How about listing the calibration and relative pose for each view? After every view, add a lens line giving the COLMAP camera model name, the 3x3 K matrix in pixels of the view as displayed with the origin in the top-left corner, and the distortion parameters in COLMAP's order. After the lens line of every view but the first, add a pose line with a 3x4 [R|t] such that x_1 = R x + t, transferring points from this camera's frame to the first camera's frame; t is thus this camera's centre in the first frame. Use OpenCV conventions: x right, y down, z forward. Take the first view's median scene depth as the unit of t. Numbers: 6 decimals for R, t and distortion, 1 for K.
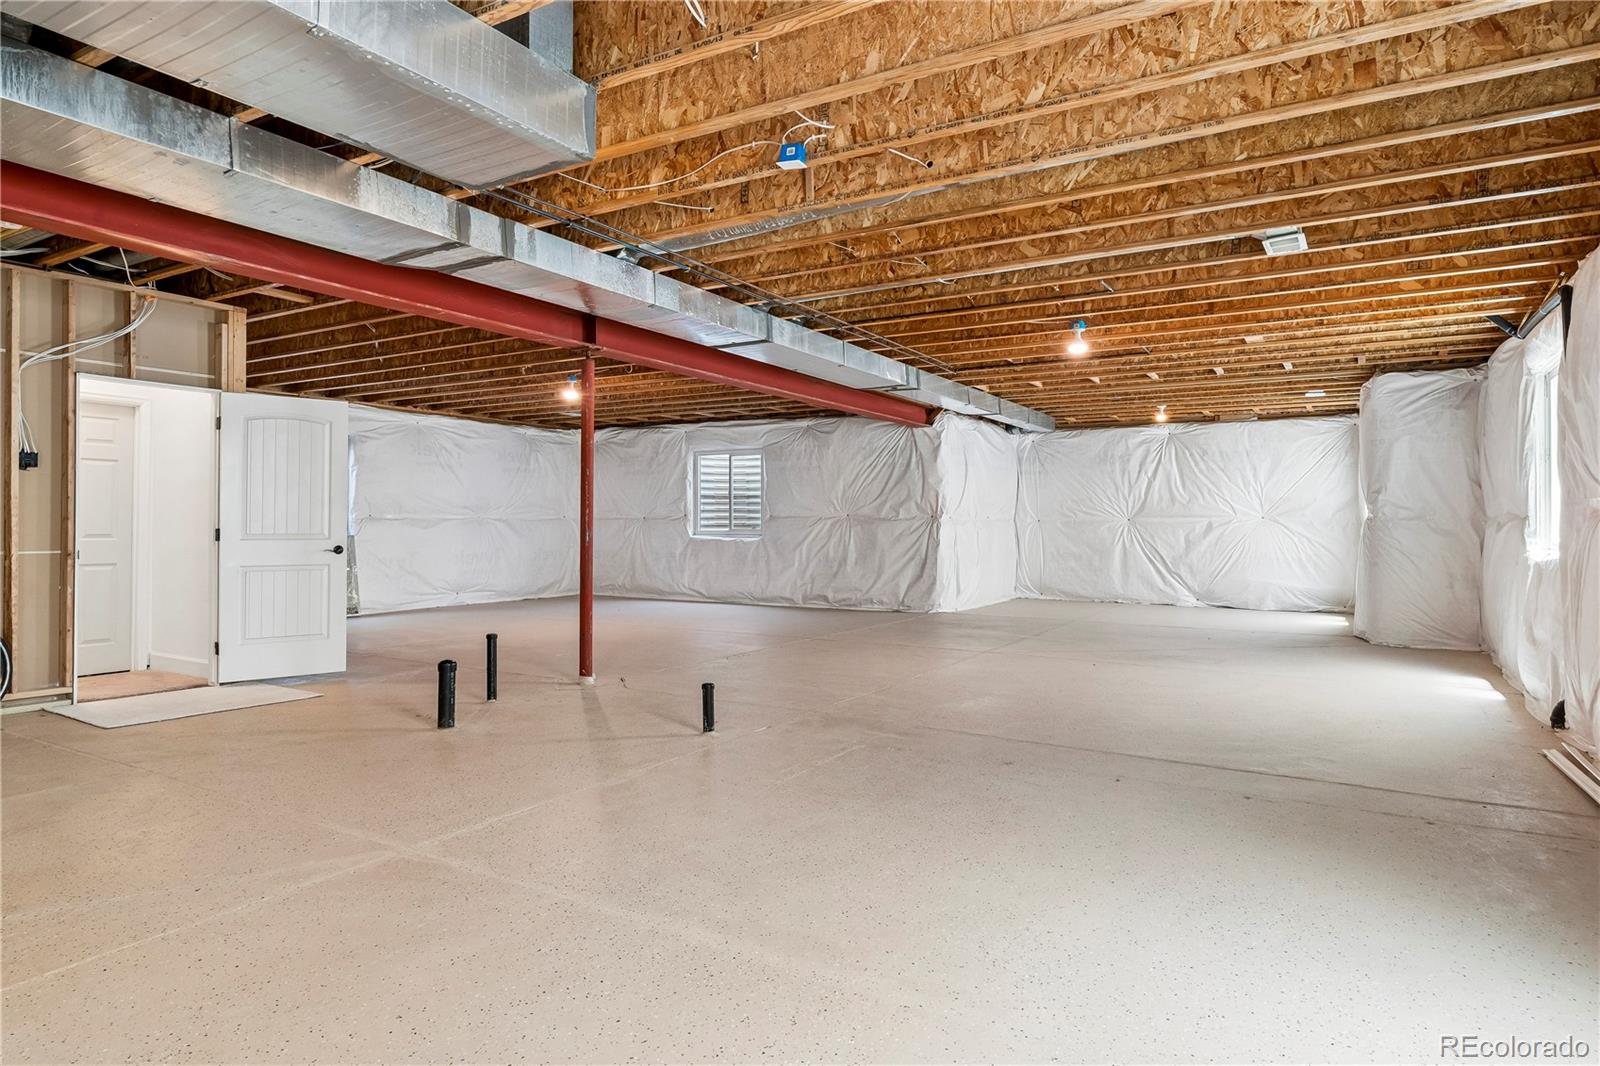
lens RADIAL K [[915.4, 0, 797.7], [0, 915.4, 525.0], [0, 0, 1]] dist [0.002642, -0.003274]
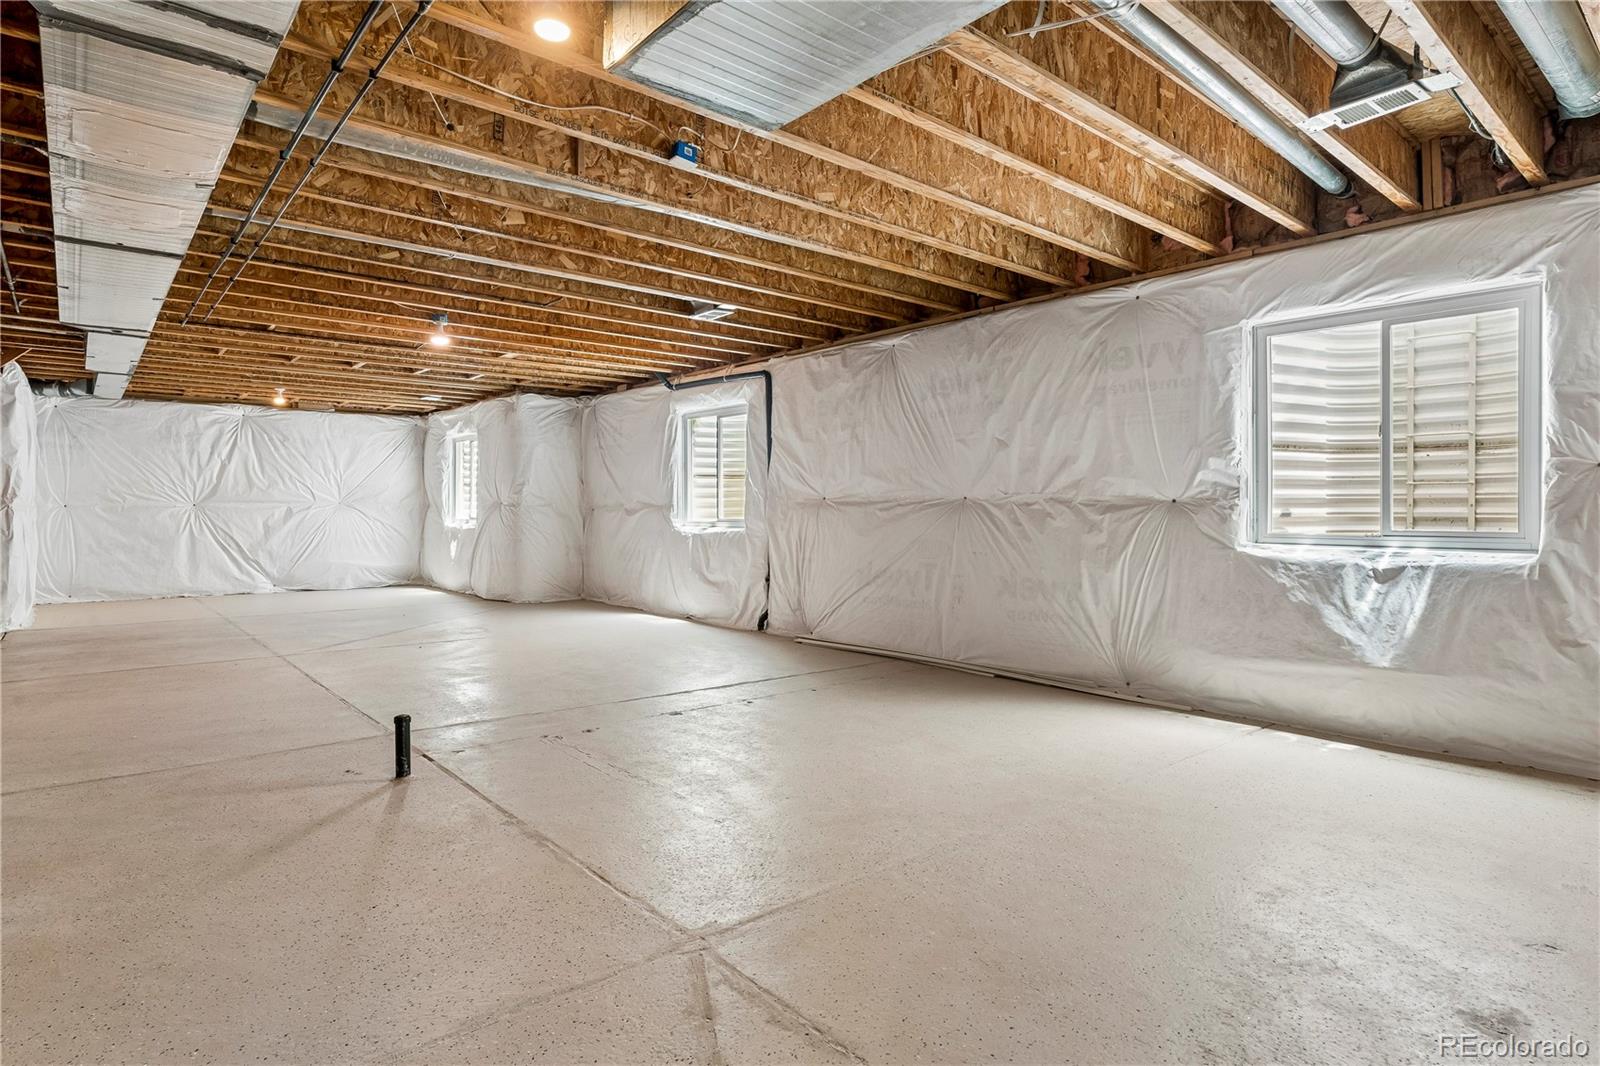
lens RADIAL K [[855.5, 0, 794.0], [0, 855.5, 527.4], [0, 0, 1]] dist [-0.004045, 0.000457]
pose [[0.326147, -0.023548, 0.945026, -0.267134], [0.002171, 0.999706, 0.024161, -0.003077], [-0.945316, -0.005828, 0.326102, 0.173357]]
